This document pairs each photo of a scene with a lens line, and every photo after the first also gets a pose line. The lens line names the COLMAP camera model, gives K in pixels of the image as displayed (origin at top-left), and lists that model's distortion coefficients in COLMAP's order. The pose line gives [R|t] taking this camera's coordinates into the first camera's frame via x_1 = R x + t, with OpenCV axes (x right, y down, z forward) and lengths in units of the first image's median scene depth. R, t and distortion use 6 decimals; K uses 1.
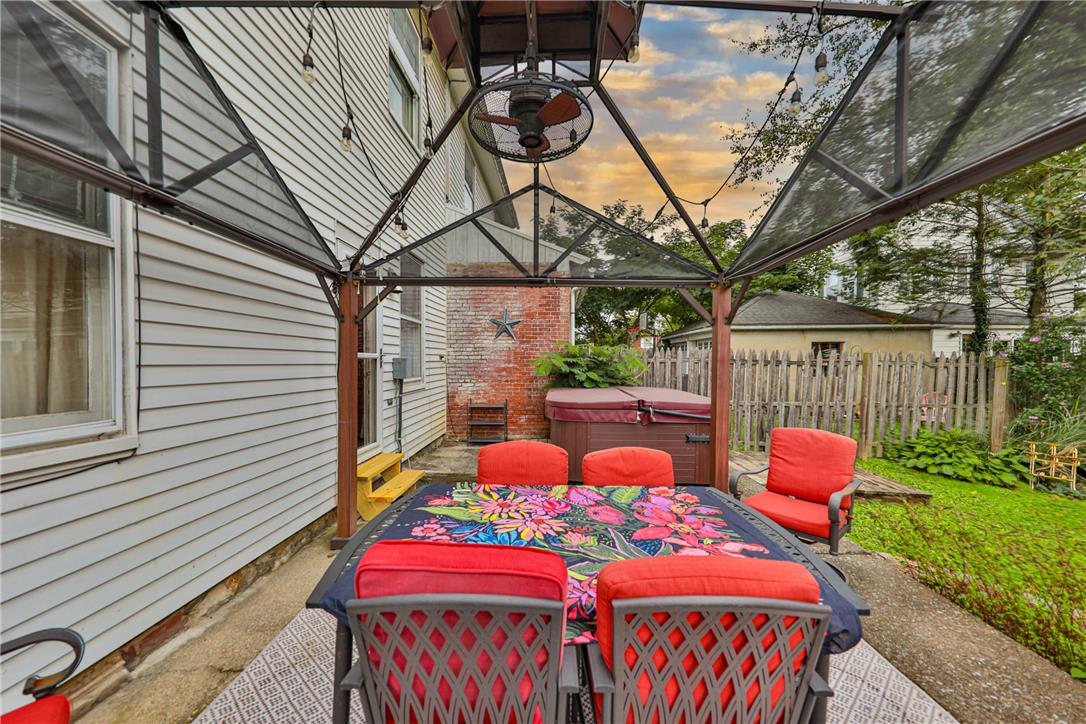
lens RADIAL K [[385.9, 0, 538.9], [0, 385.9, 361.6], [0, 0, 1]] dist [0.015122, -0.000012]
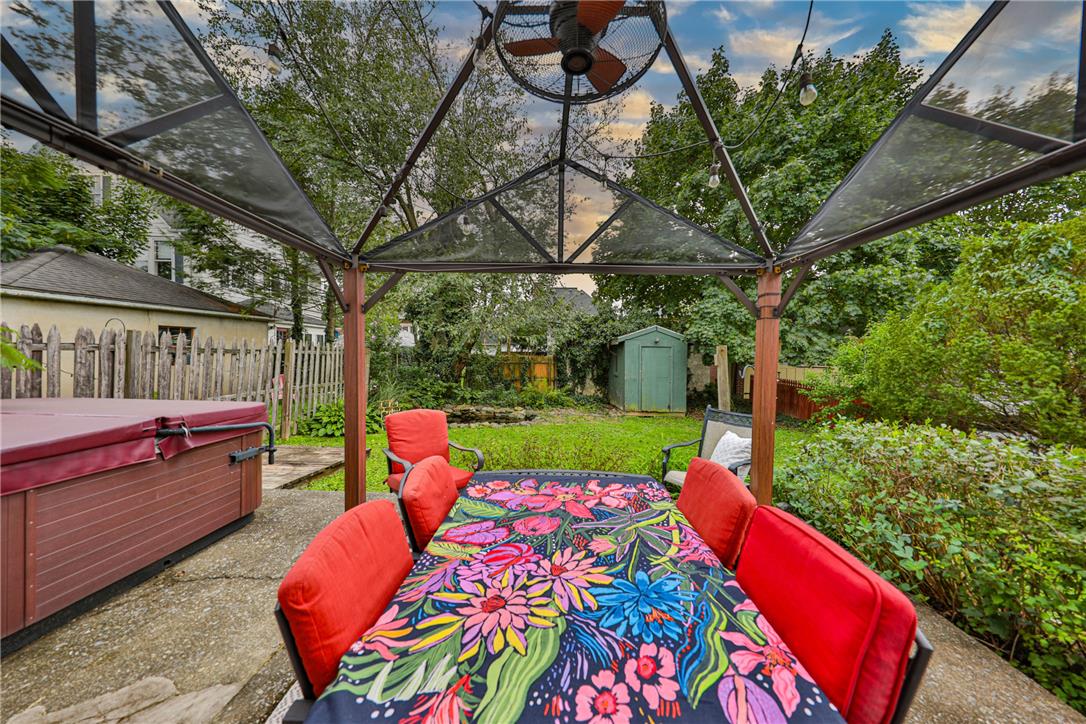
lens RADIAL K [[368.4, 0, 546.0], [0, 368.4, 352.9], [0, 0, 1]] dist [0.000374, -0.000095]
pose [[-0.005484, -0.007110, 0.999960, -0.617588], [-0.007194, 0.999949, 0.007071, -0.013487], [-0.999959, -0.007155, -0.005535, 0.886551]]
